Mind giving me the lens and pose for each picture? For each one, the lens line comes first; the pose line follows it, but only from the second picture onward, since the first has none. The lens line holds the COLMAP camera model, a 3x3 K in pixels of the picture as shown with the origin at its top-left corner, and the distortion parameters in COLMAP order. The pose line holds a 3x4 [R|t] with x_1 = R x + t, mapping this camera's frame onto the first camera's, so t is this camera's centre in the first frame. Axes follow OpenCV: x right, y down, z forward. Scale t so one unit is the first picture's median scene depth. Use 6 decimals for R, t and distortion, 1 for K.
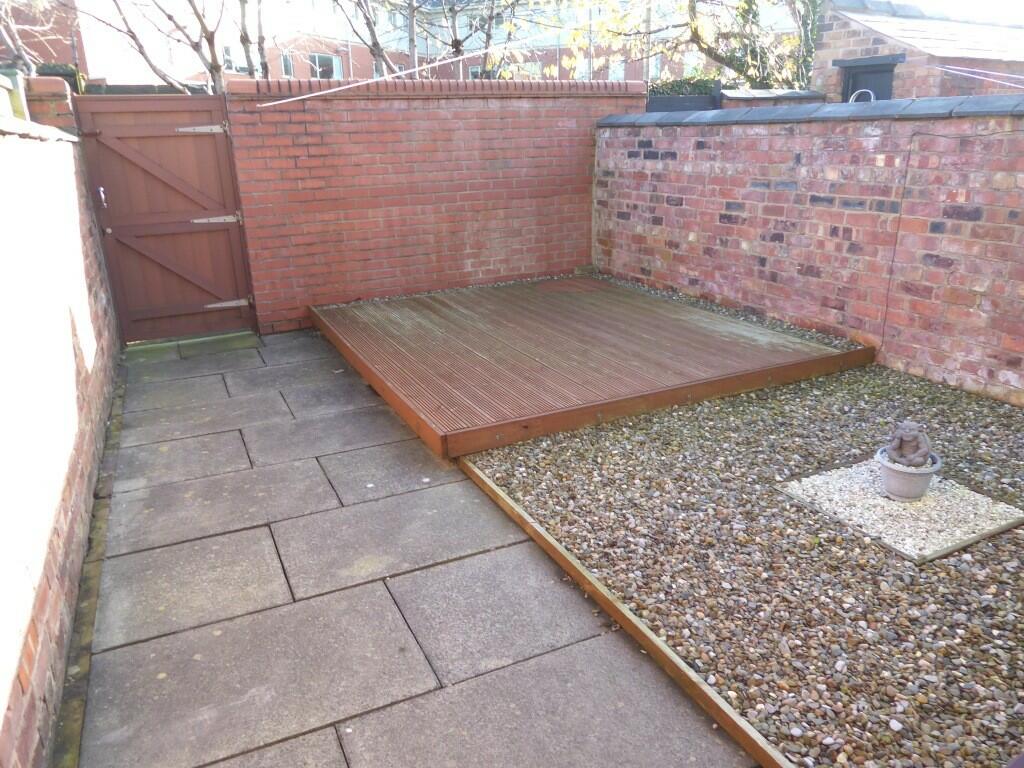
lens RADIAL K [[720.7, 0, 512.0], [0, 720.7, 384.0], [0, 0, 1]] dist [-0.029397, 0.007771]
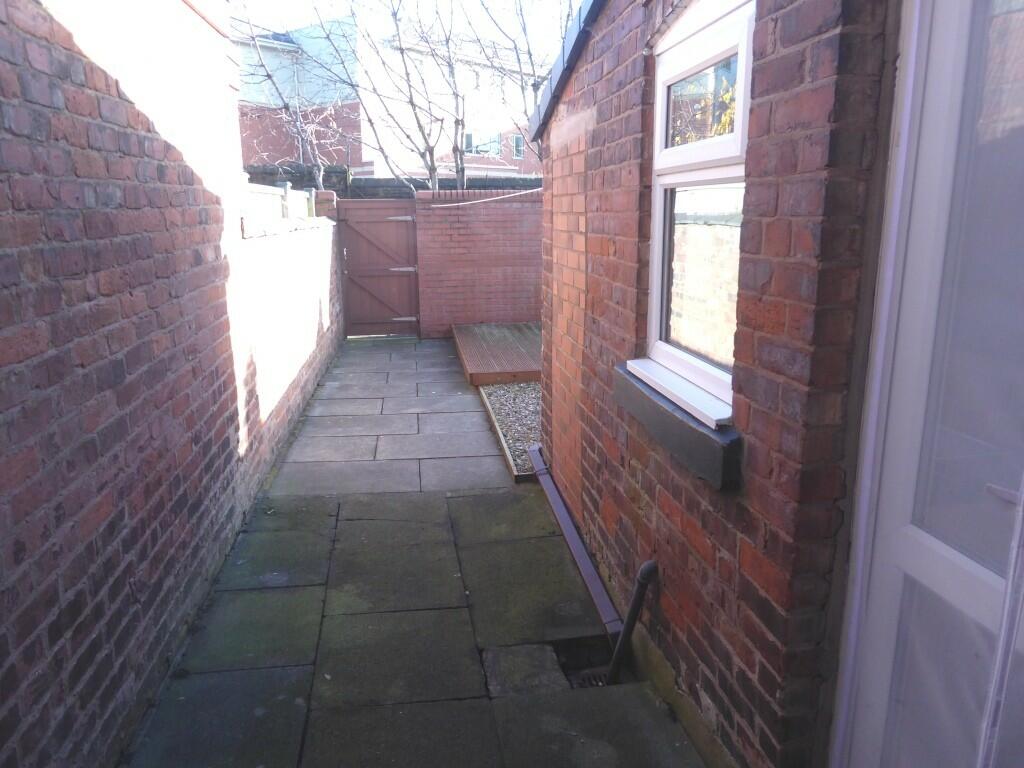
lens RADIAL K [[720.7, 0, 512.0], [0, 720.7, 384.0], [0, 0, 1]] dist [-0.029397, 0.007771]
pose [[0.952235, 0.089168, -0.292057, 0.377844], [-0.115284, 0.990615, -0.073429, 0.145404], [0.282768, 0.103591, 0.953578, -0.564570]]
